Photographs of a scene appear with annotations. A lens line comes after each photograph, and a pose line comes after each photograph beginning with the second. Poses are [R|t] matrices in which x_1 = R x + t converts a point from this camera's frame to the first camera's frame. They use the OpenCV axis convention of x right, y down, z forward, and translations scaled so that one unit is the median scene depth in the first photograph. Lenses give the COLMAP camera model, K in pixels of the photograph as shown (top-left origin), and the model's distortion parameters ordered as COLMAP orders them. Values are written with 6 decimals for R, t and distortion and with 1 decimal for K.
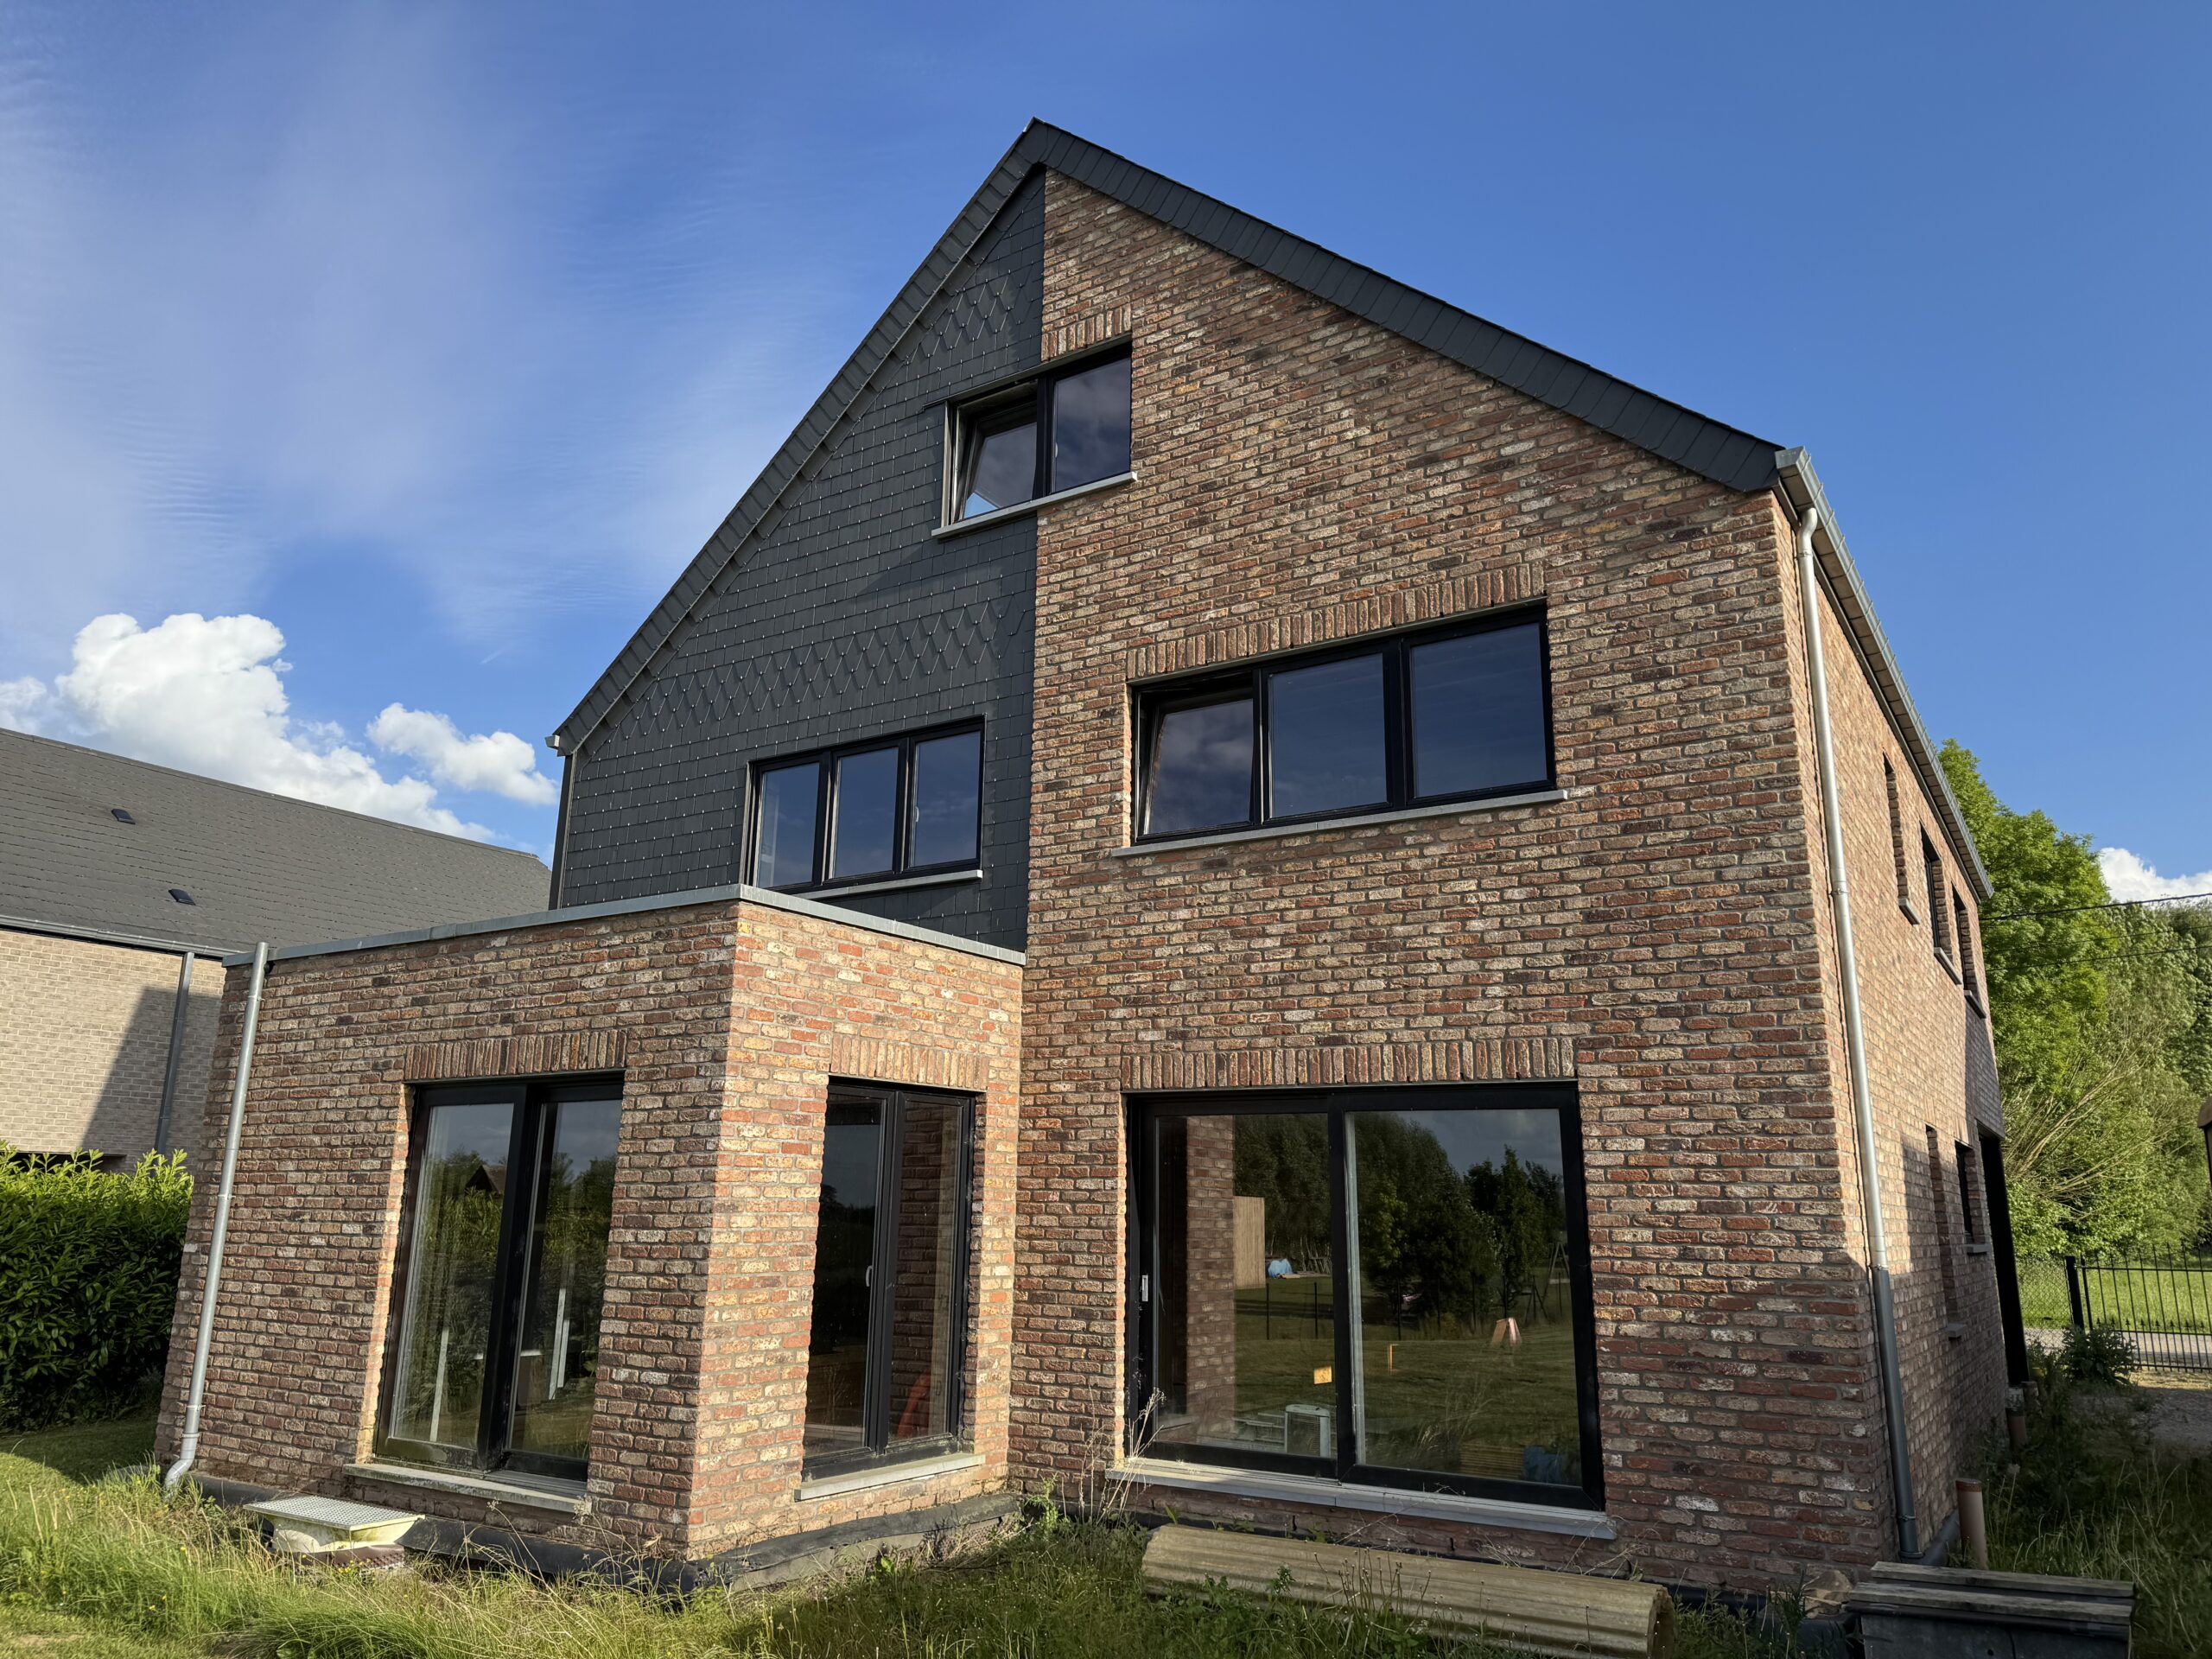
lens RADIAL K [[1555.3, 0, 1103.8], [0, 1555.3, 808.2], [0, 0, 1]] dist [0.098122, -0.113703]
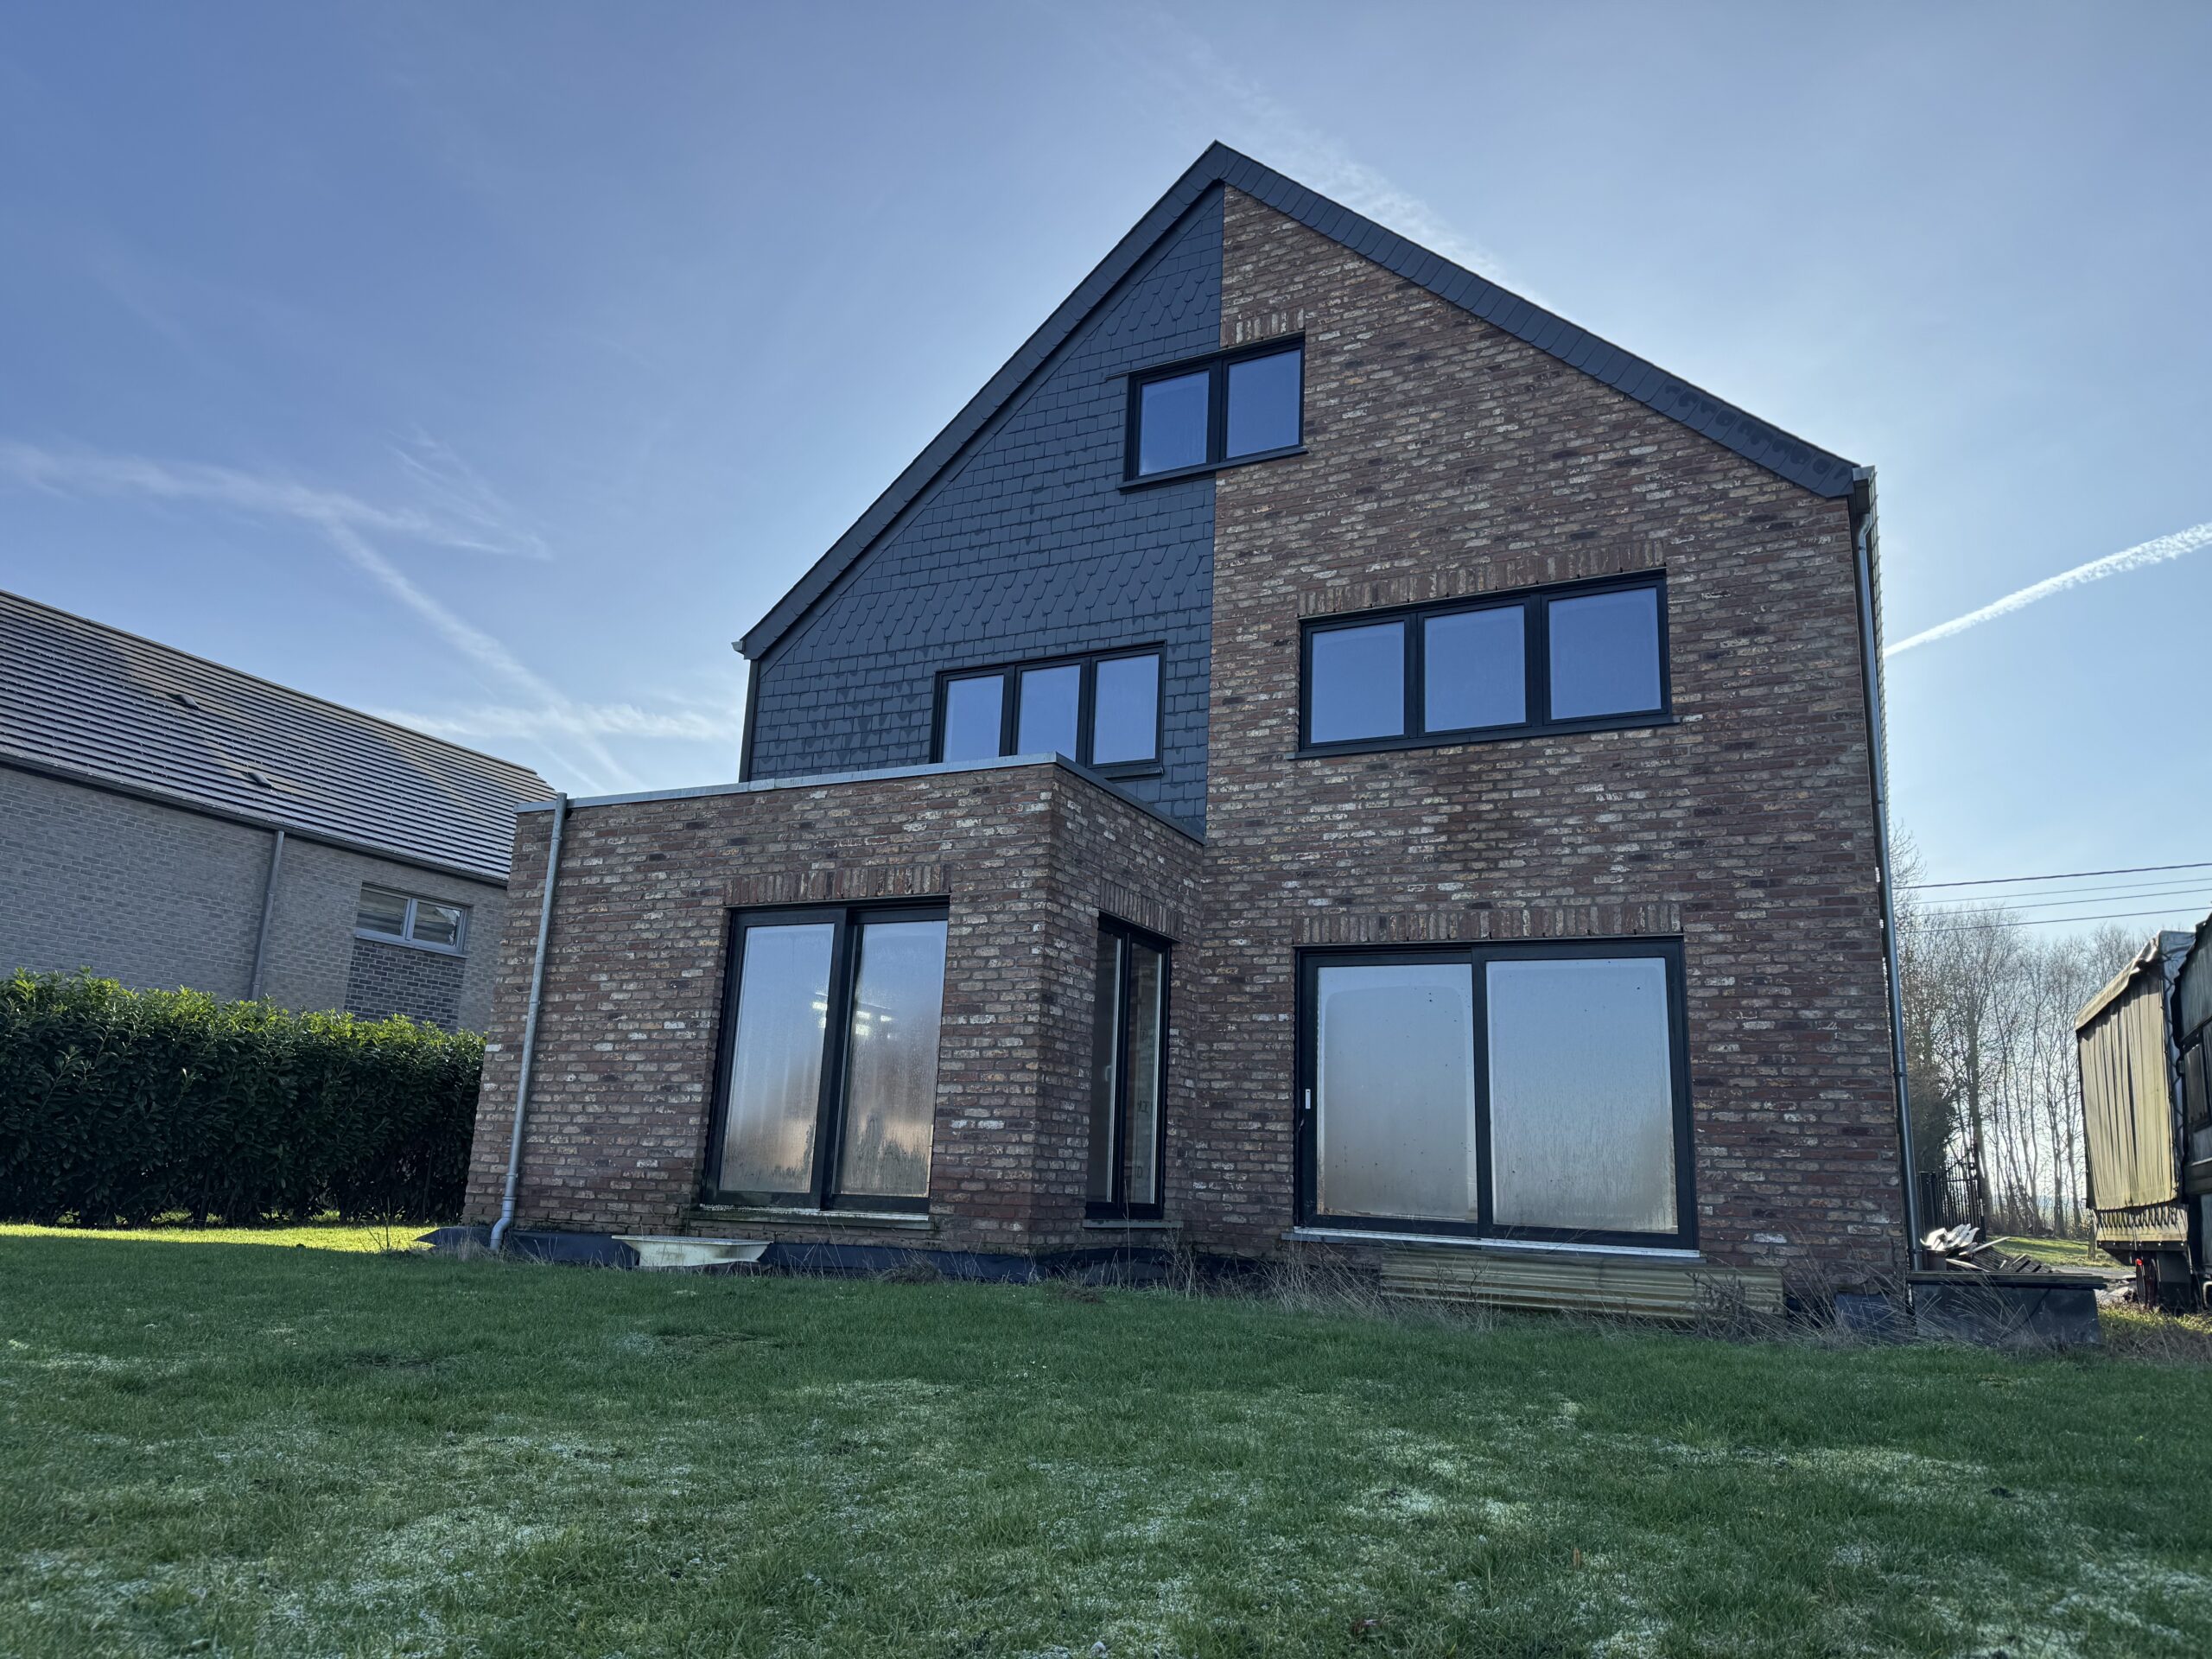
lens RADIAL K [[1555.3, 0, 1109.6], [0, 1555.3, 808.6], [0, 0, 1]] dist [0.098122, -0.113703]
pose [[0.994016, 0.052117, 0.096005, -0.269782], [-0.053720, 0.998455, 0.014189, 0.064989], [-0.095117, -0.019262, 0.995280, -0.231340]]
